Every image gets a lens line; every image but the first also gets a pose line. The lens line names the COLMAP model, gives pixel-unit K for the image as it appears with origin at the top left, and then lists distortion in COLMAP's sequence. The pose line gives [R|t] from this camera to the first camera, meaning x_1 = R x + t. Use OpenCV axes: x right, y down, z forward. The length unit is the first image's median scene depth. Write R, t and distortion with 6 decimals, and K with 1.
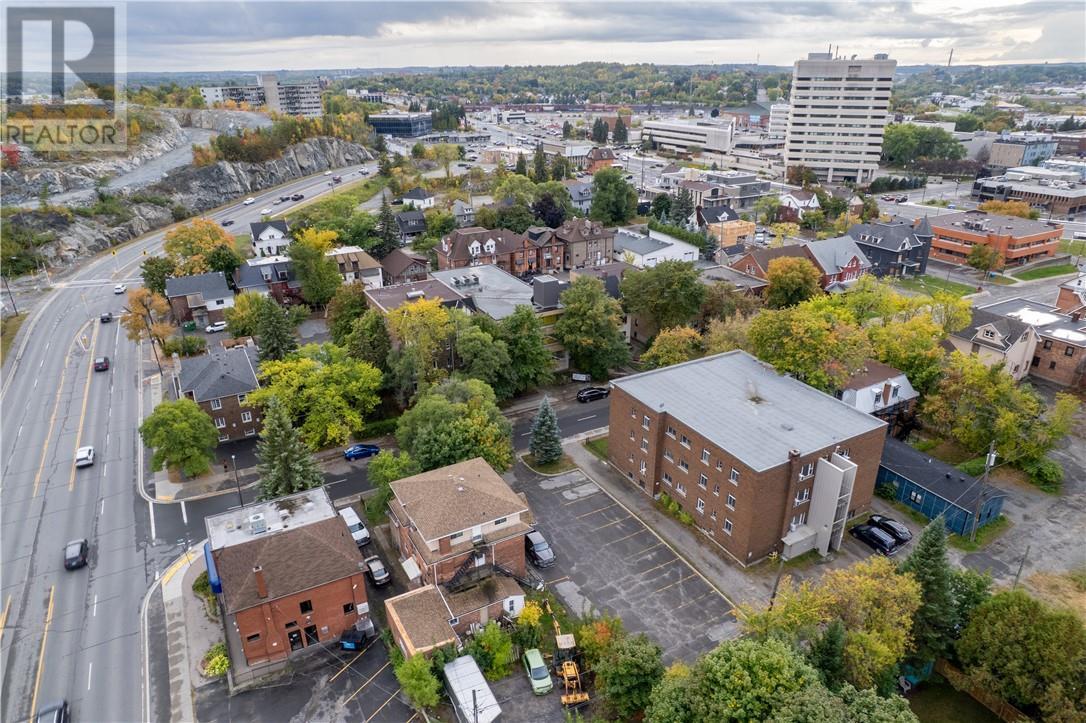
lens RADIAL K [[707.7, 0, 544.6], [0, 707.7, 363.0], [0, 0, 1]] dist [-0.067063, 0.065943]
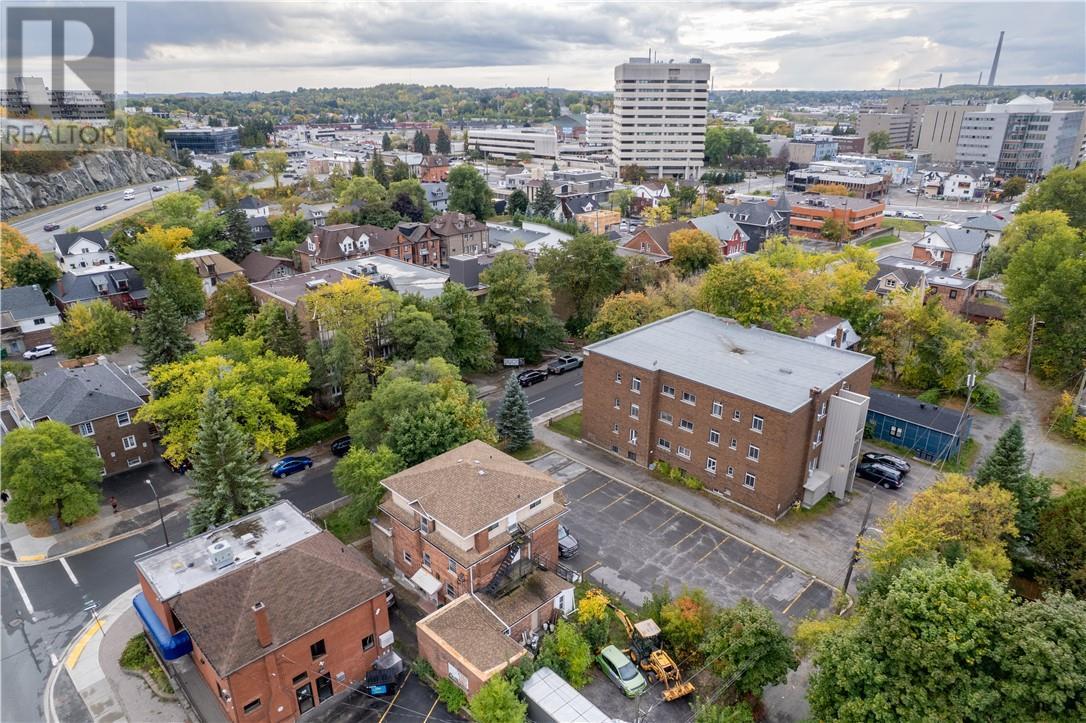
lens RADIAL K [[707.7, 0, 545.8], [0, 707.7, 365.7], [0, 0, 1]] dist [-0.067063, 0.065943]
pose [[0.961692, -0.096080, 0.256742, -0.149659], [0.103852, 0.994450, -0.016851, 0.046940], [-0.253698, 0.042868, 0.966333, 0.112855]]
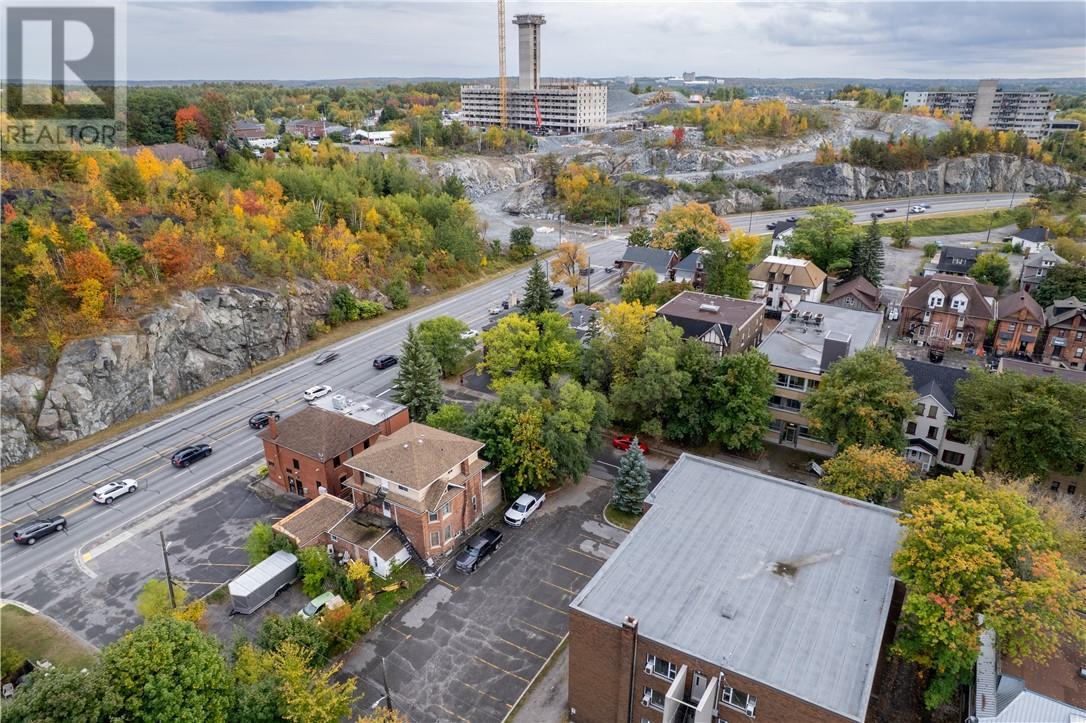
lens RADIAL K [[707.7, 0, 544.4], [0, 707.7, 365.3], [0, 0, 1]] dist [-0.067063, 0.065943]
pose [[0.498214, 0.339952, -0.797631, 0.491363], [-0.344250, 0.921874, 0.177880, -0.122135], [0.795786, 0.185962, 0.576318, 0.318979]]
